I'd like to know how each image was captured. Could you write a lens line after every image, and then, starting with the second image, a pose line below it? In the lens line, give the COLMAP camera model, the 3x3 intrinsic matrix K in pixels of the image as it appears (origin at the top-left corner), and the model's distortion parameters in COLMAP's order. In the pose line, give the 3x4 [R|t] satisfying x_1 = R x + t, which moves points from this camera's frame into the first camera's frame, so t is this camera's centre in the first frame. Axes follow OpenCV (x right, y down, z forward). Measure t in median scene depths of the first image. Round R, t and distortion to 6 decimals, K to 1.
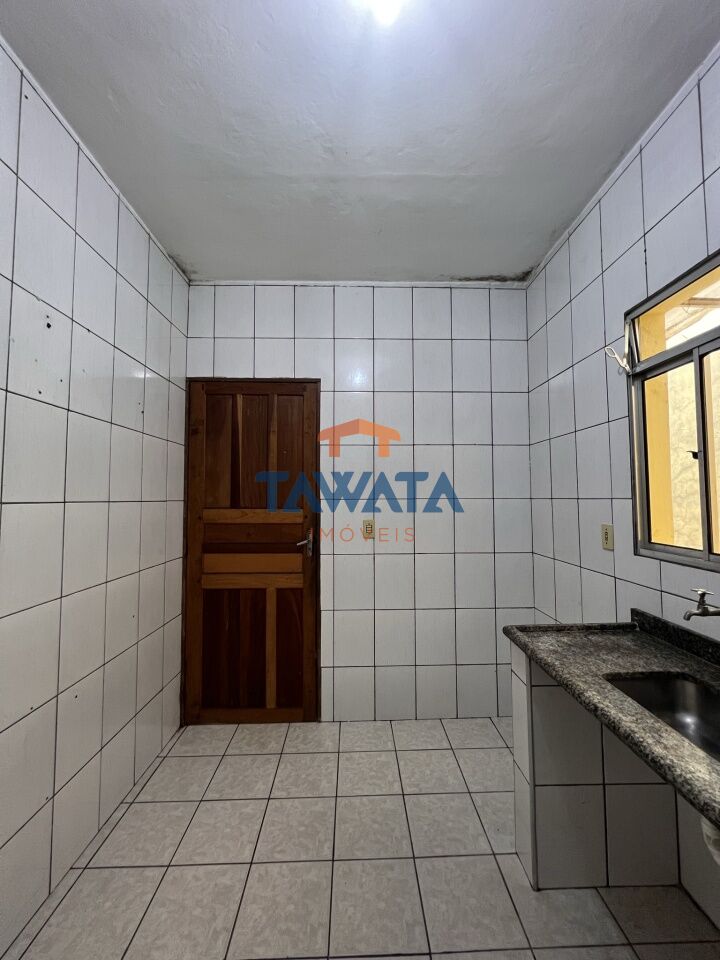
lens RADIAL K [[386.8, 0, 360.8], [0, 386.8, 476.9], [0, 0, 1]] dist [0.001265, 0.000187]
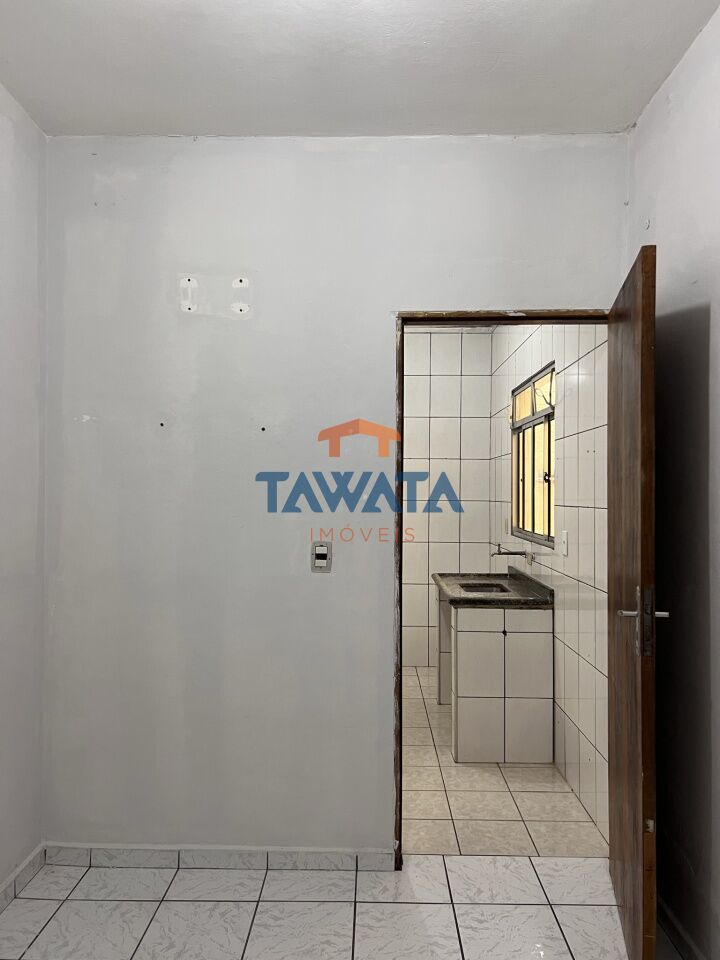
lens RADIAL K [[716.4, 0, 360.3], [0, 716.4, 482.8], [0, 0, 1]] dist [-0.002953, 0.000054]
pose [[0.998912, 0.007885, -0.045966, 0.125234], [-0.006016, 0.999155, 0.040668, -0.105726], [0.046248, -0.040347, 0.998115, -1.499016]]
